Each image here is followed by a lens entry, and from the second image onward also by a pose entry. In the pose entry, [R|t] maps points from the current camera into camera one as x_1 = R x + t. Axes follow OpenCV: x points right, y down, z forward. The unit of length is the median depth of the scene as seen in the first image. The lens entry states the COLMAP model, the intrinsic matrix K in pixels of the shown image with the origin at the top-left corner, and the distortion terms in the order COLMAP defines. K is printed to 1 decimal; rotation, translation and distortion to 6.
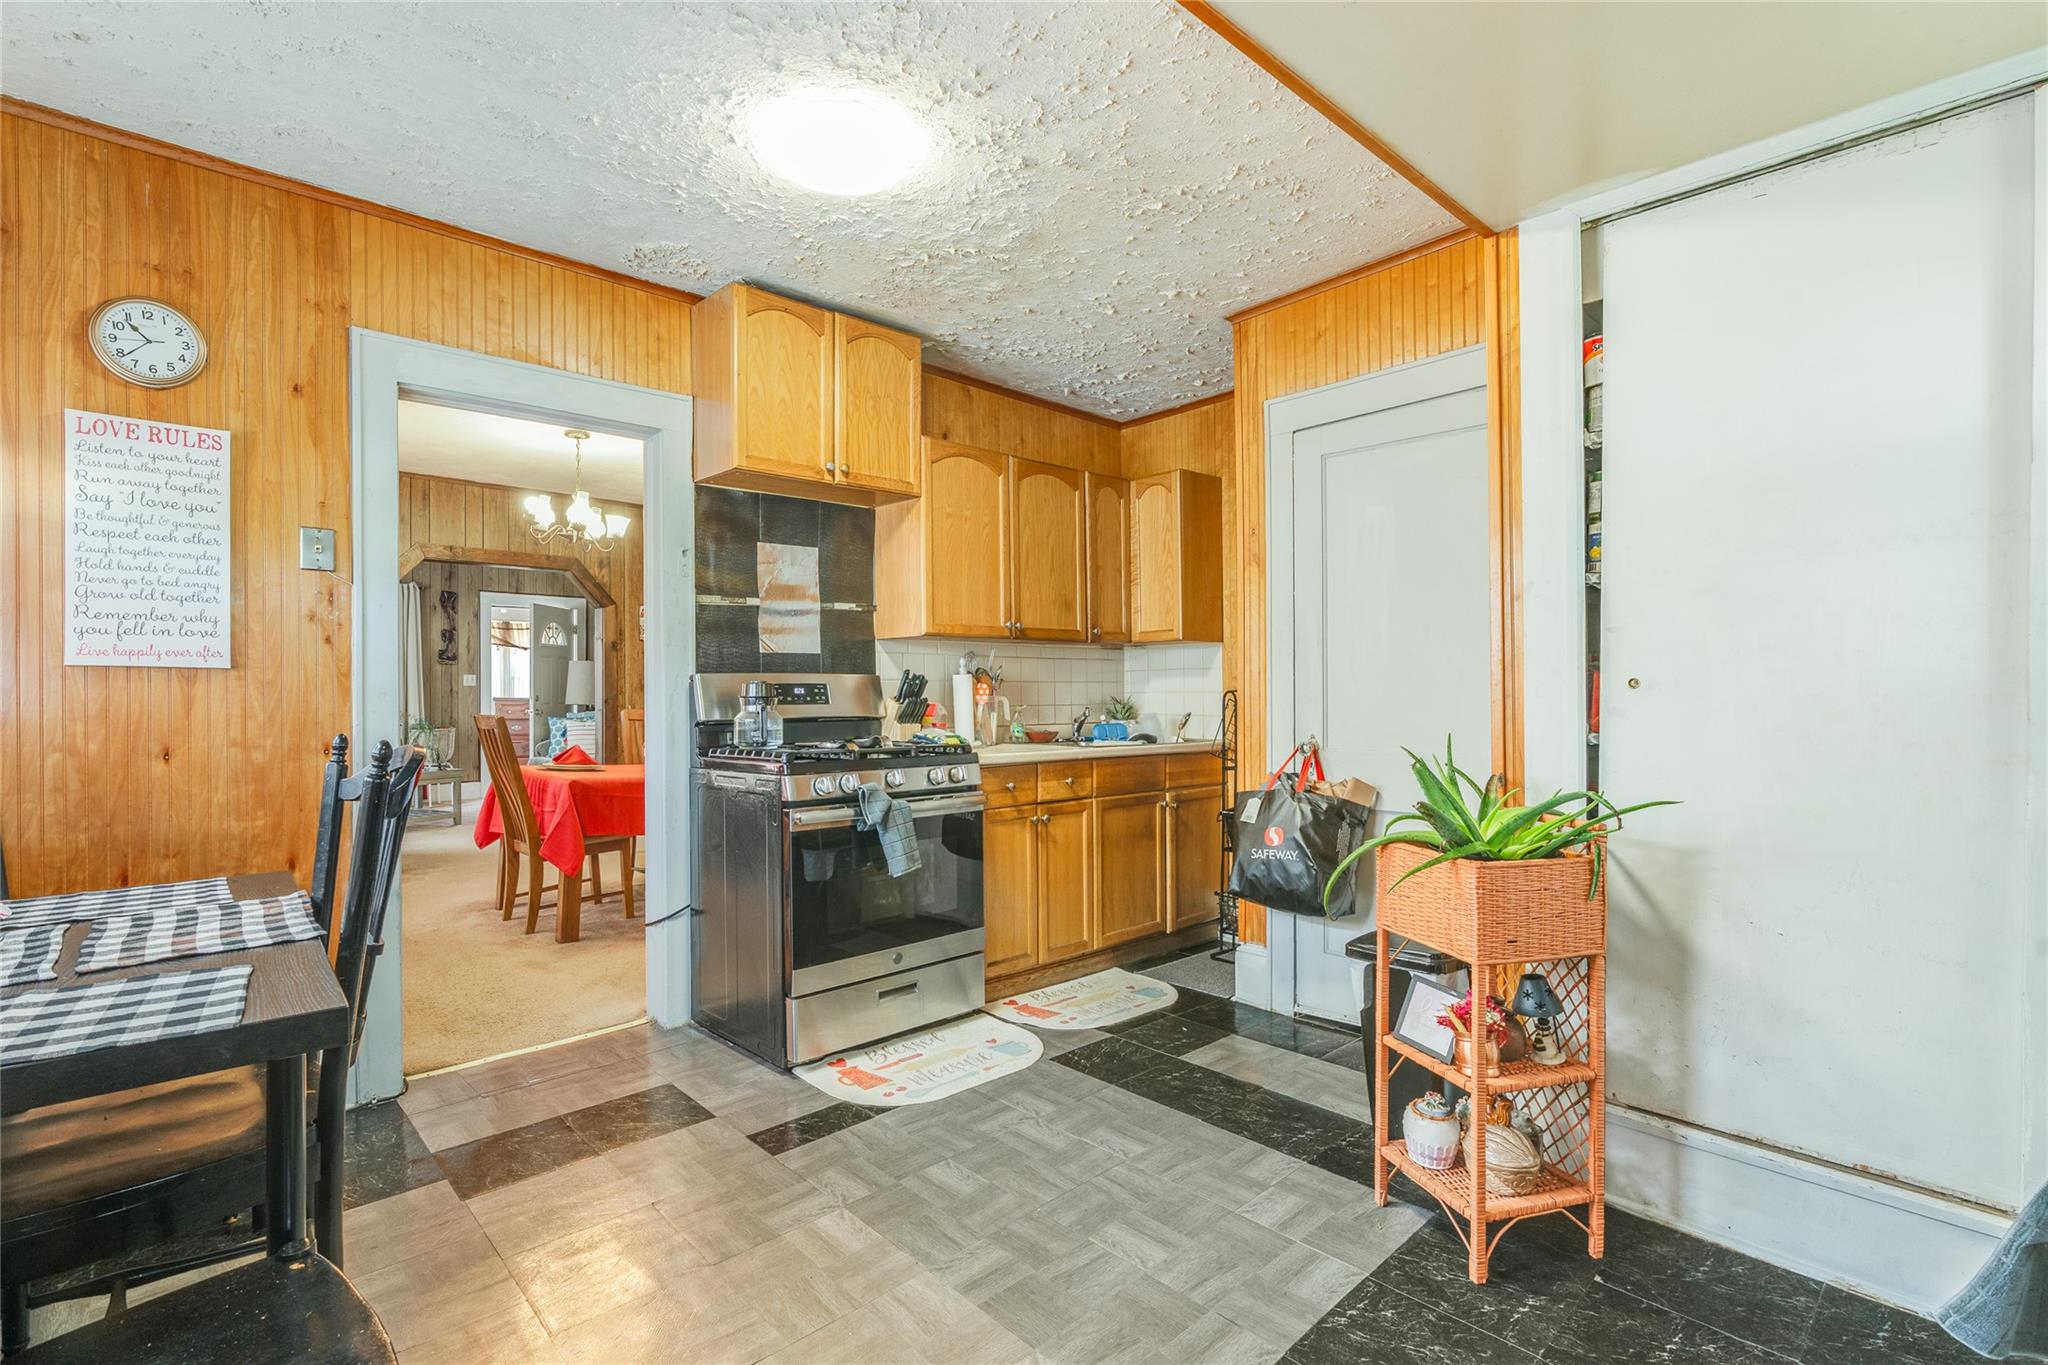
lens RADIAL K [[944.3, 0, 1010.2], [0, 944.3, 686.1], [0, 0, 1]] dist [-0.002876, 0.000080]
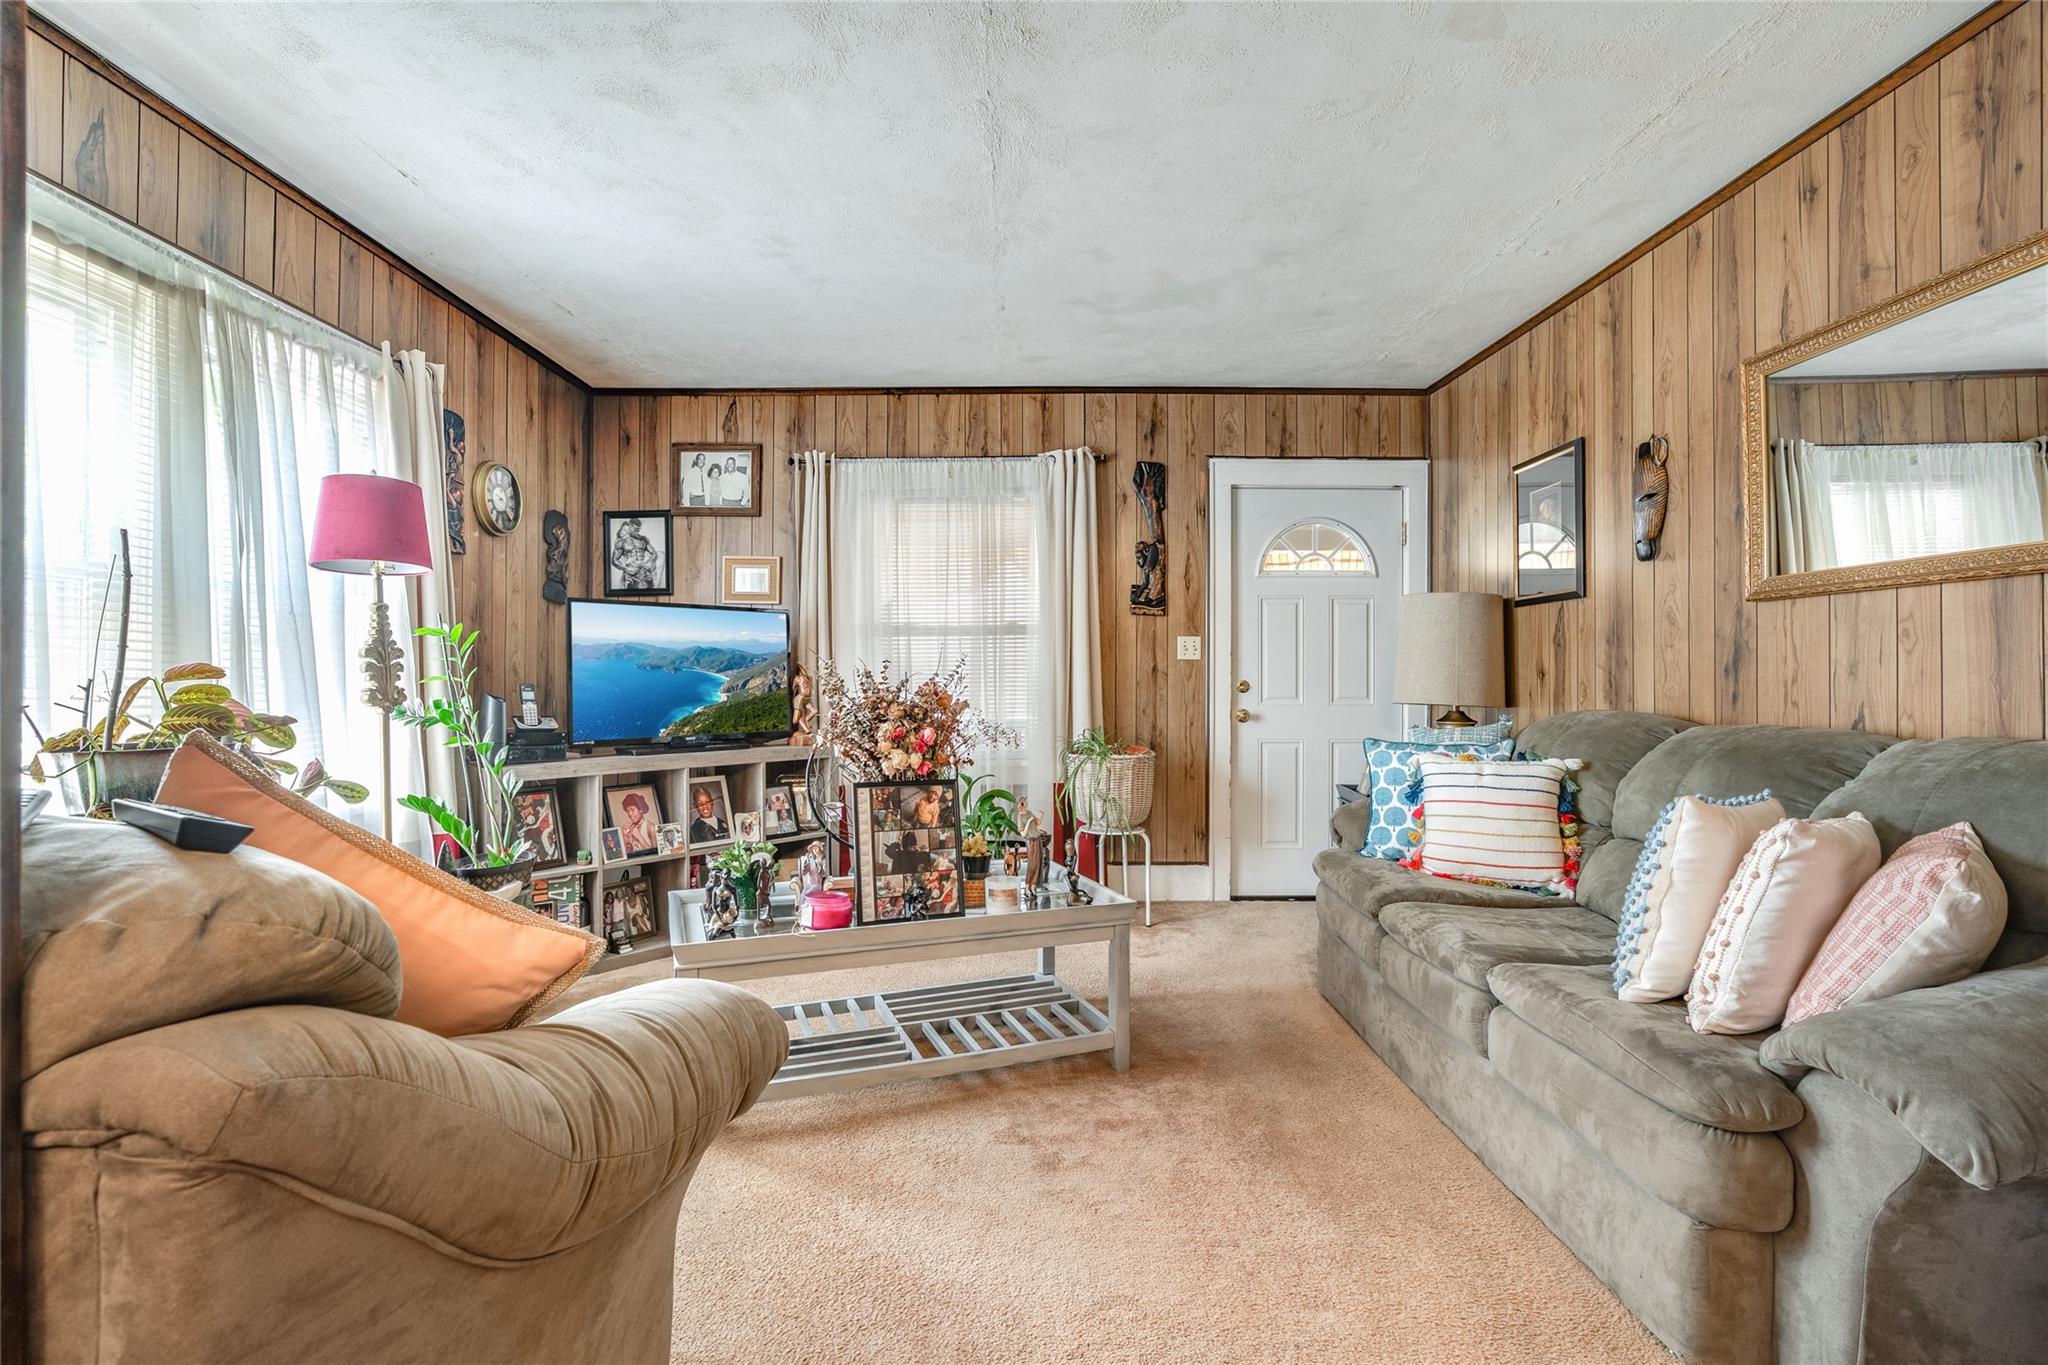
lens RADIAL K [[944.3, 0, 1015.0], [0, 944.3, 680.5], [0, 0, 1]] dist [-0.002876, 0.000080]
pose [[0.734867, 0.006325, -0.678182, -0.333828], [-0.004349, 0.999980, 0.004614, 0.008822], [0.678197, -0.000441, 0.734880, 0.626152]]
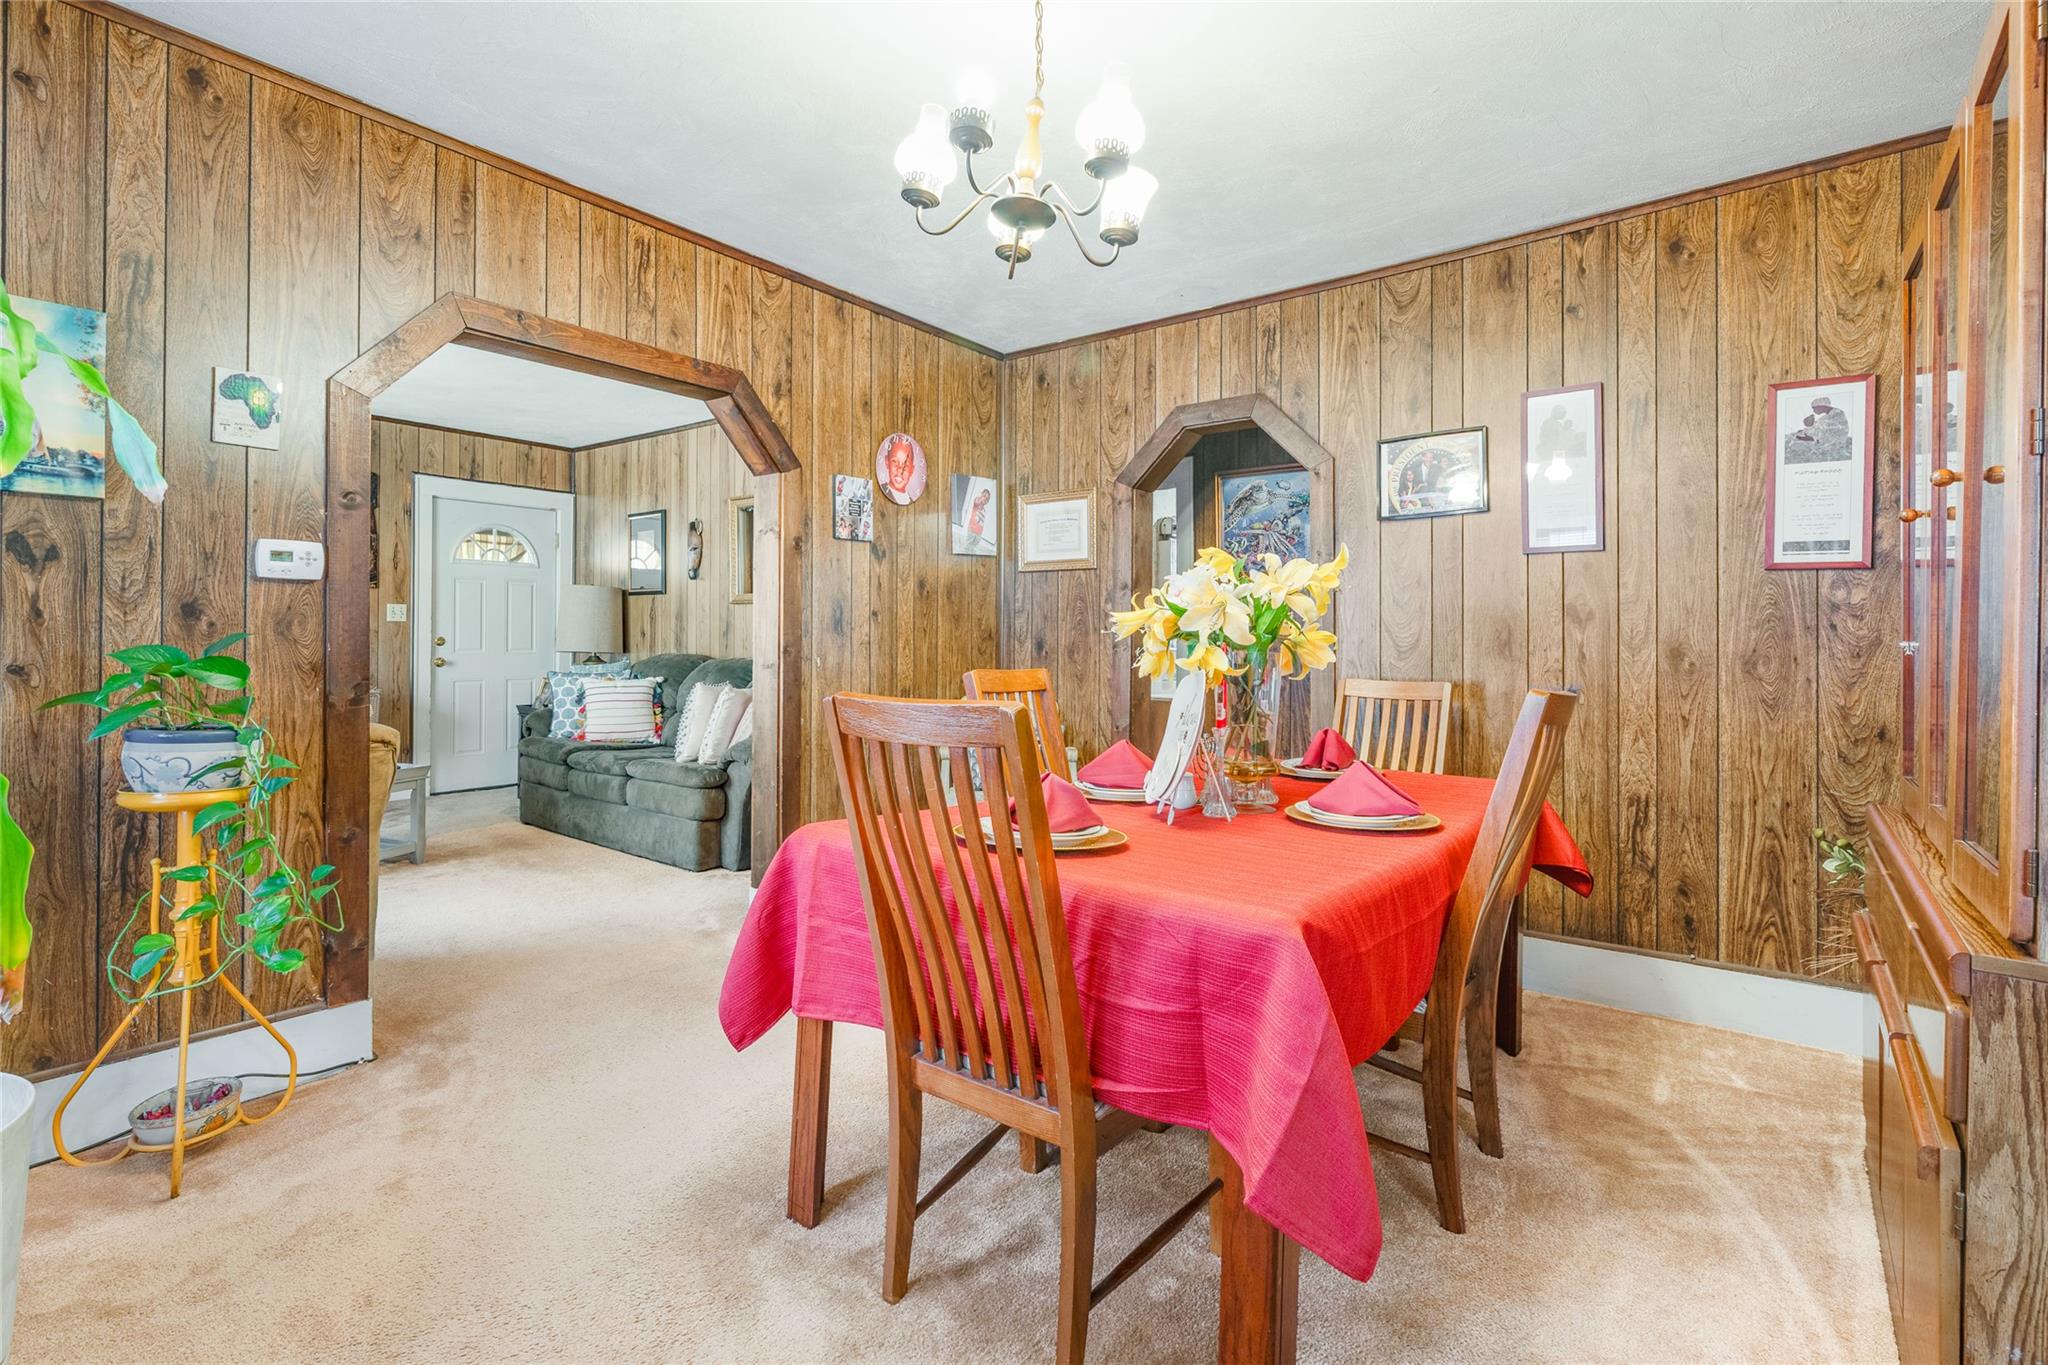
lens RADIAL K [[944.3, 0, 1012.8], [0, 944.3, 627.3], [0, 0, 1]] dist [-0.002876, 0.000080]
pose [[0.988538, 0.010986, 0.150574, -0.273174], [-0.009903, 0.999919, -0.007942, 0.004927], [-0.150649, 0.006360, 0.988567, 0.328658]]
